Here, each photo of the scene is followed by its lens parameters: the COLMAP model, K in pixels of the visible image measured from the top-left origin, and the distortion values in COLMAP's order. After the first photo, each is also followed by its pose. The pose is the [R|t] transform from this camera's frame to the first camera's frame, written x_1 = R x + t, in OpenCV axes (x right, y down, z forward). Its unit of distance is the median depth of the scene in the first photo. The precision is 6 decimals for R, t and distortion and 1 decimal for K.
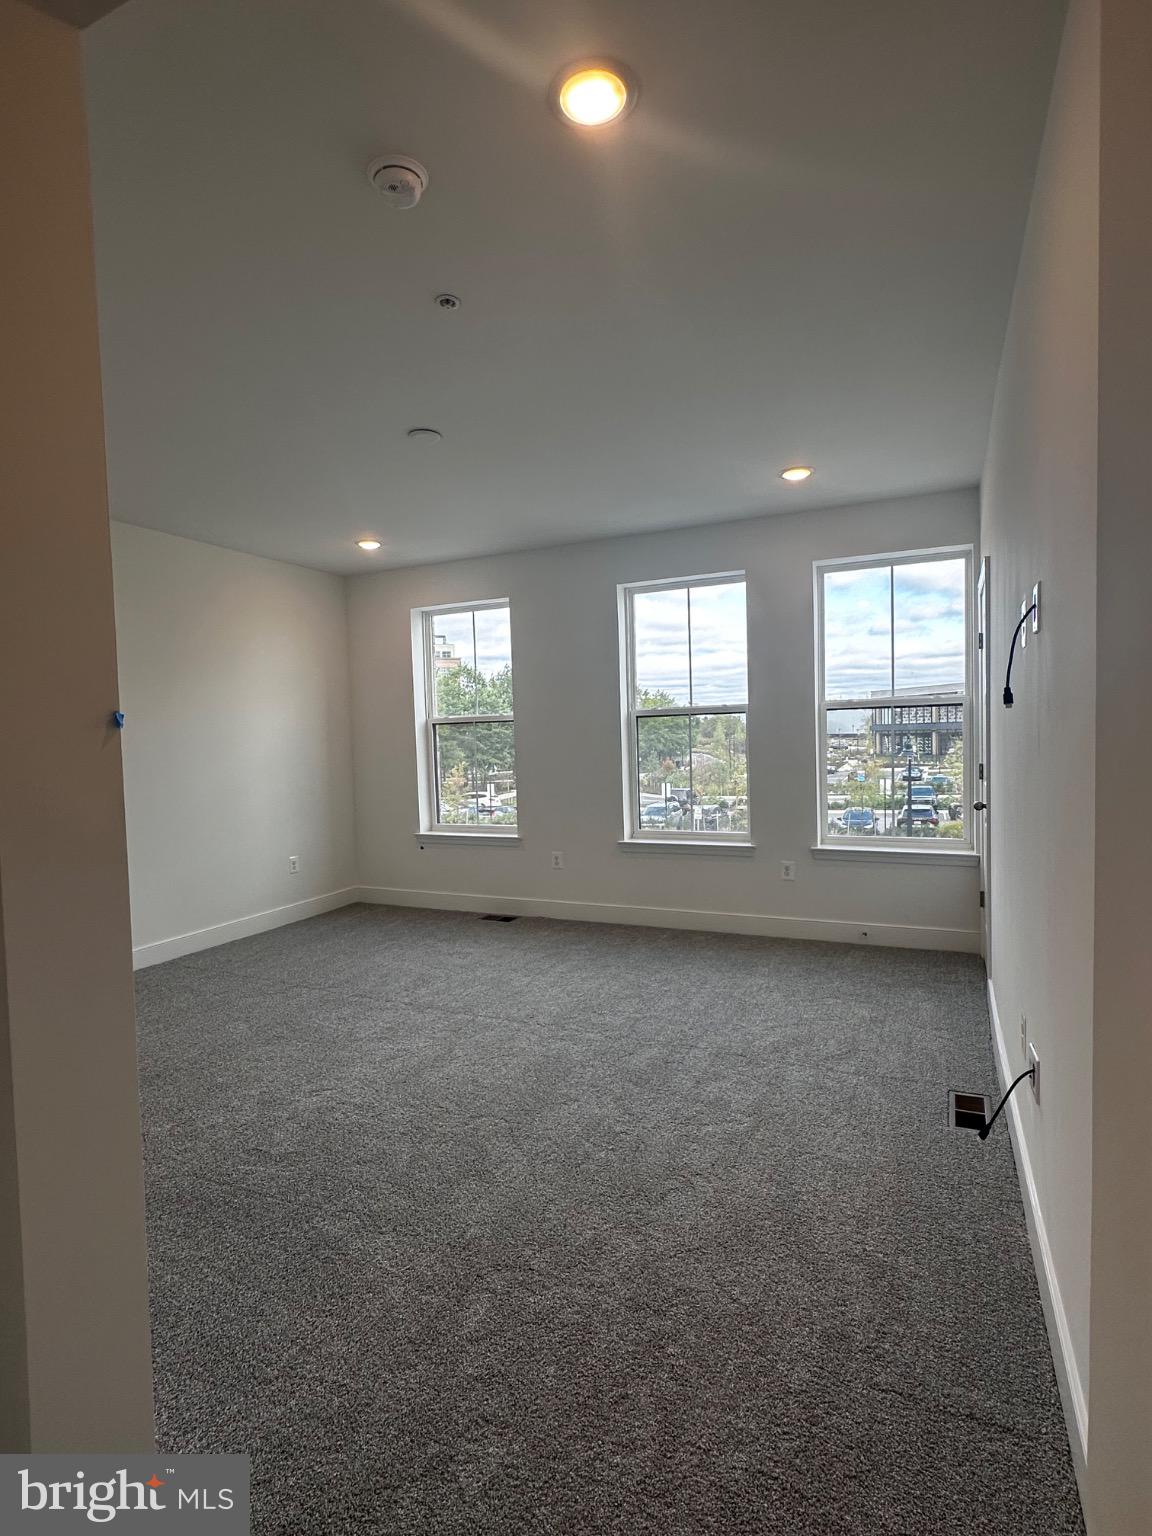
lens RADIAL K [[768.5, 0, 570.9], [0, 768.5, 767.3], [0, 0, 1]] dist [-0.000452, -0.000017]
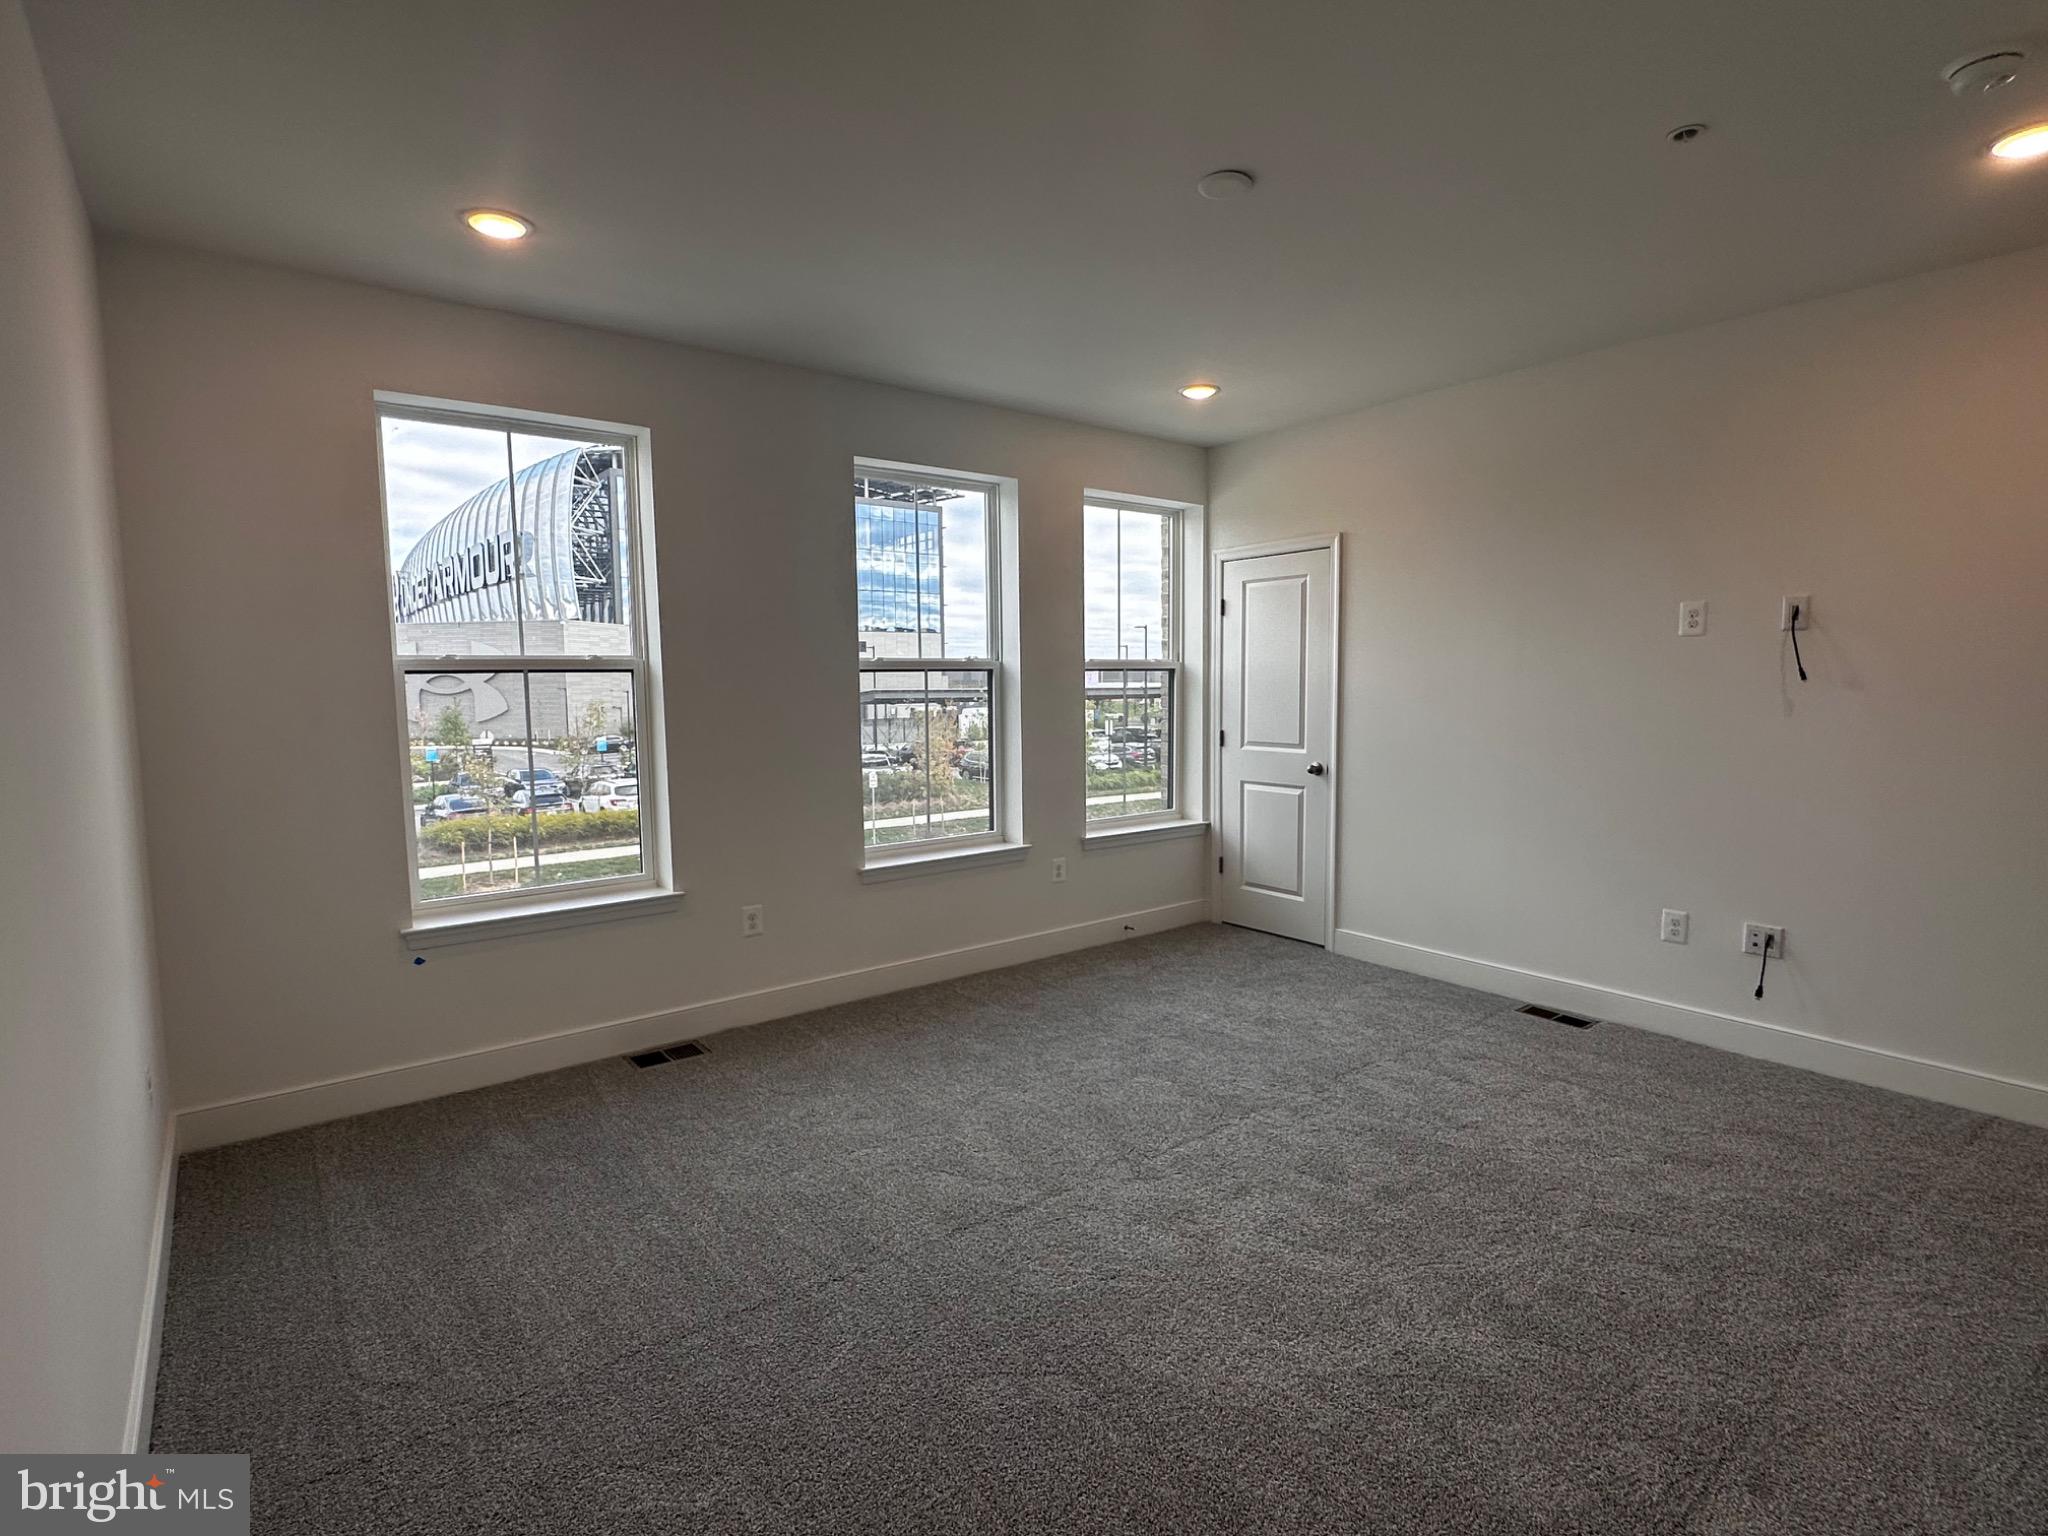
lens RADIAL K [[1024.6, 0, 1024.0], [0, 1024.6, 768.0], [0, 0, 1]] dist [-0.000452, -0.000017]
pose [[0.456661, -0.051428, 0.888153, -0.767385], [0.039078, 0.998524, 0.037727, -0.015019], [-0.888782, 0.017479, 0.457997, 0.622073]]
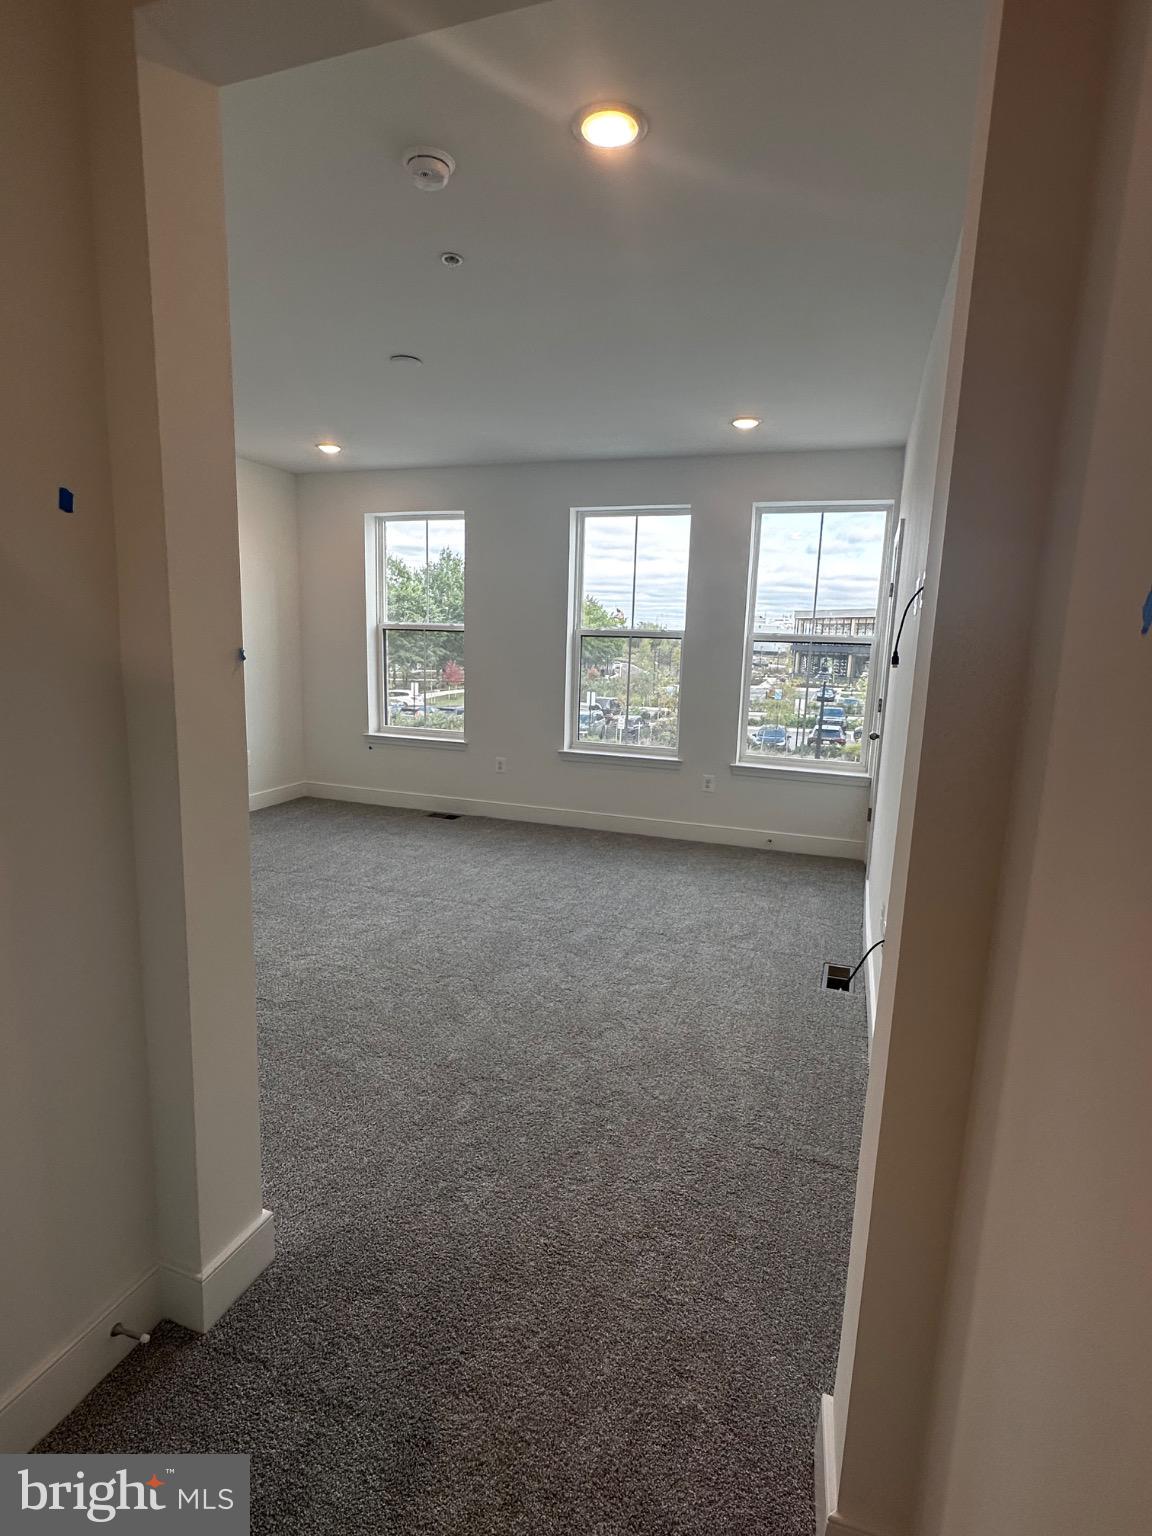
lens RADIAL K [[768.5, 0, 570.9], [0, 768.5, 767.3], [0, 0, 1]] dist [-0.000452, -0.000017]
pose [[0.993709, 0.042771, 0.103502, -0.040166], [-0.055237, 0.991145, 0.120752, -0.015725], [-0.097421, -0.125709, 0.987272, -0.100541]]
